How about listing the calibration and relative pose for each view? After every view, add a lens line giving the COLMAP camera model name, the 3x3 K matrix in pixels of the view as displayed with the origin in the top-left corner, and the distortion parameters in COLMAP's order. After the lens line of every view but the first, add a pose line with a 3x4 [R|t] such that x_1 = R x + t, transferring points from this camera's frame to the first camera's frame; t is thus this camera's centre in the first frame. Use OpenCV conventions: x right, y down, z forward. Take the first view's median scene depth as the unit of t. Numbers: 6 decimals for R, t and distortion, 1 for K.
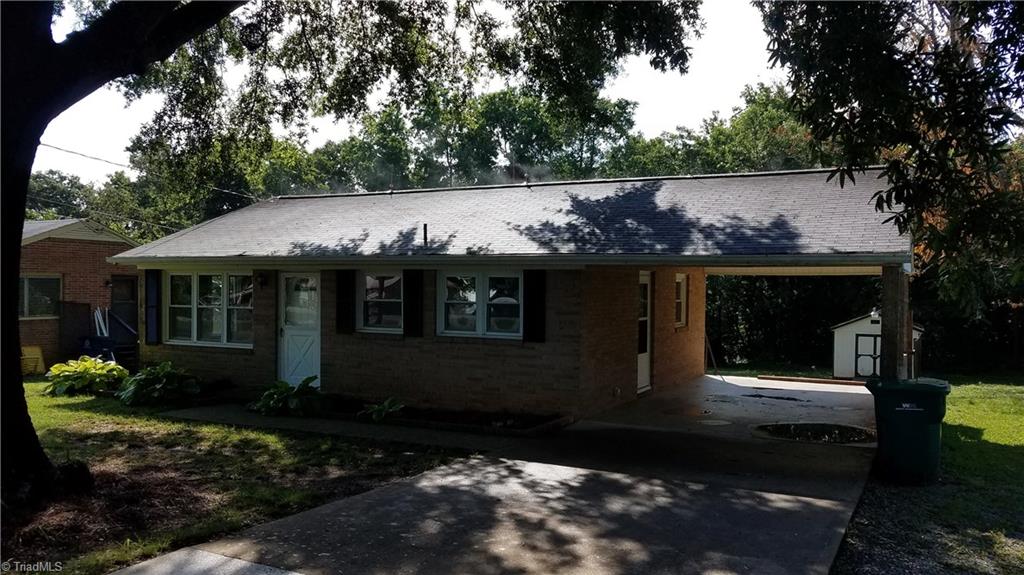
lens RADIAL K [[803.3, 0, 512.2], [0, 803.3, 287.9], [0, 0, 1]] dist [0.017478, -0.007581]
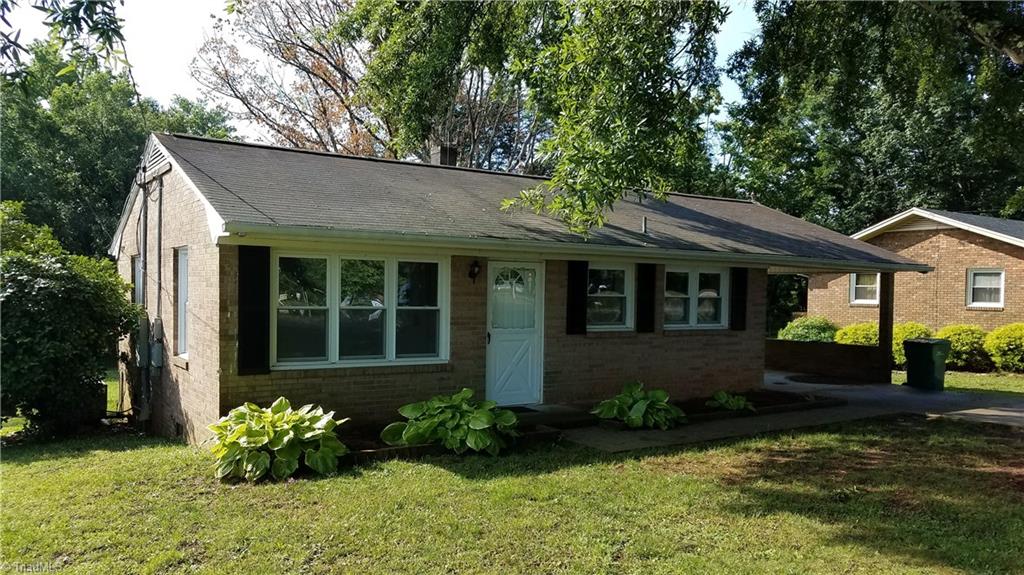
lens RADIAL K [[803.3, 0, 512.1], [0, 803.3, 288.5], [0, 0, 1]] dist [0.017478, -0.007581]
pose [[0.493553, -0.003711, 0.869708, -1.051924], [-0.010939, 0.999885, 0.010474, -0.000786], [-0.869647, -0.014683, 0.493456, 0.664980]]
